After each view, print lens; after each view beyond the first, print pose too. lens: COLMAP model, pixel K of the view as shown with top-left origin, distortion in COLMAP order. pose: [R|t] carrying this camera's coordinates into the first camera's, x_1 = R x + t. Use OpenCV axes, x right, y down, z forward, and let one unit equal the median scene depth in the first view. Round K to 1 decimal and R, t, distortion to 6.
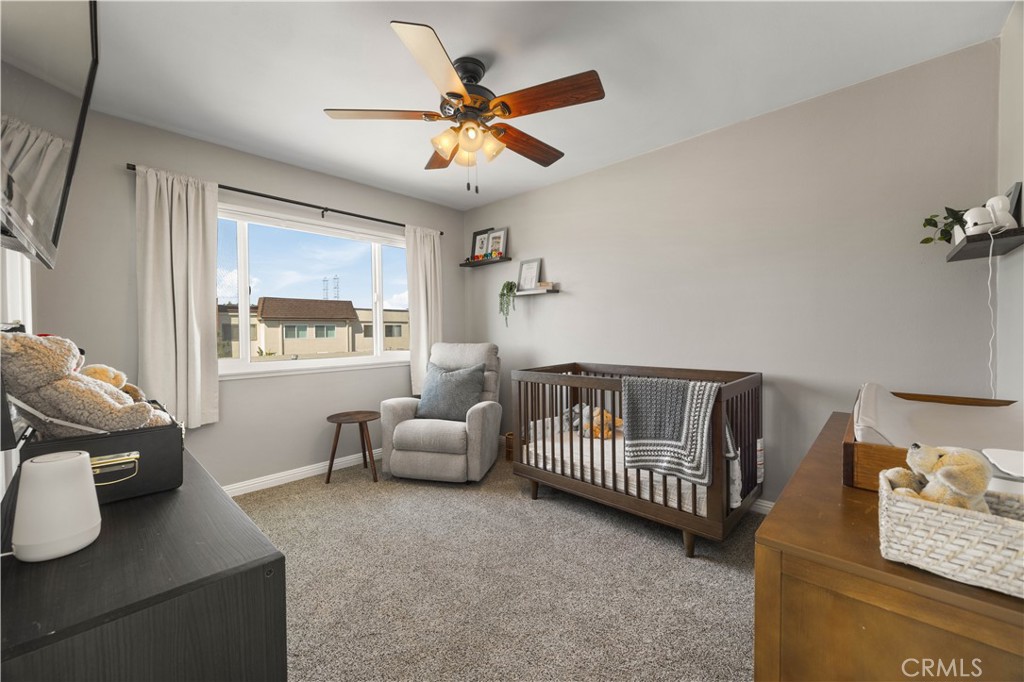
lens RADIAL K [[402.8, 0, 511.0], [0, 402.8, 329.0], [0, 0, 1]] dist [-0.001853, -0.000105]
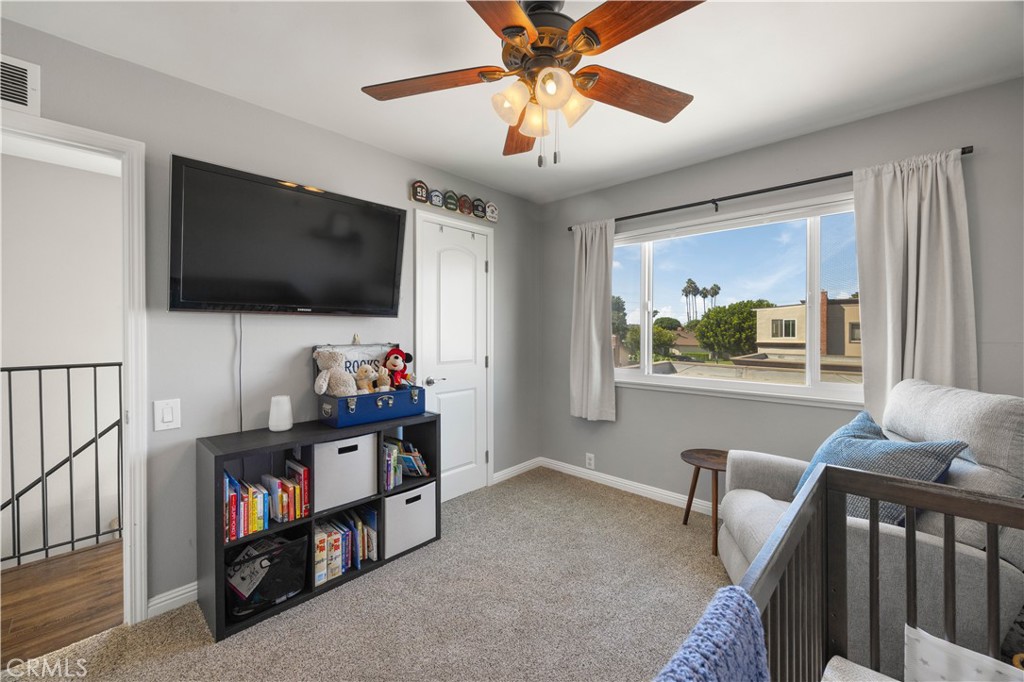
lens RADIAL K [[402.8, 0, 511.0], [0, 402.8, 329.0], [0, 0, 1]] dist [-0.001853, -0.000105]
pose [[0.008130, 0.003870, -0.999959, 0.436098], [0.000664, 0.999992, 0.003876, -0.042386], [0.999967, -0.000696, 0.008128, 0.671592]]
